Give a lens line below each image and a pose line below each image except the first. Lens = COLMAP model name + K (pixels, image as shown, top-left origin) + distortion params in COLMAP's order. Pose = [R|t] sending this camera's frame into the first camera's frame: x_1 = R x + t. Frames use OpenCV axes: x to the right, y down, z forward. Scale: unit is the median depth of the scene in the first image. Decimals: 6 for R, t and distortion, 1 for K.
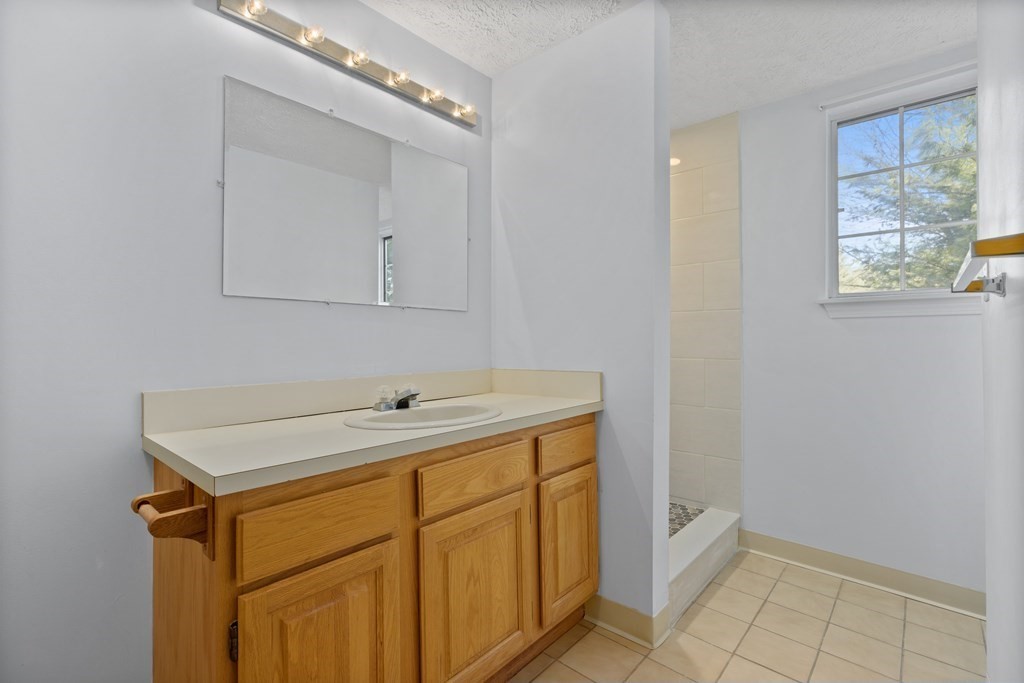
lens RADIAL K [[463.4, 0, 510.6], [0, 463.4, 339.7], [0, 0, 1]] dist [-0.002391, 0.002113]
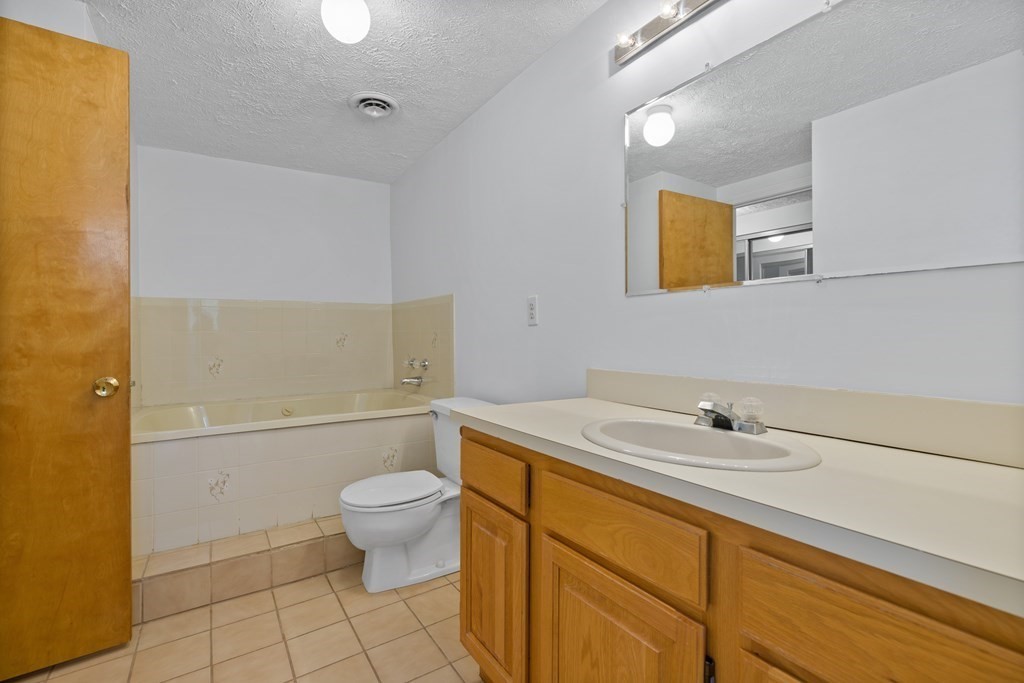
lens RADIAL K [[463.4, 0, 511.0], [0, 463.4, 339.9], [0, 0, 1]] dist [-0.002391, 0.002113]
pose [[-0.260016, 0.013354, -0.965512, 0.662173], [0.002941, 0.999911, 0.013037, 0.000807], [0.965600, 0.000550, -0.260033, 1.071981]]
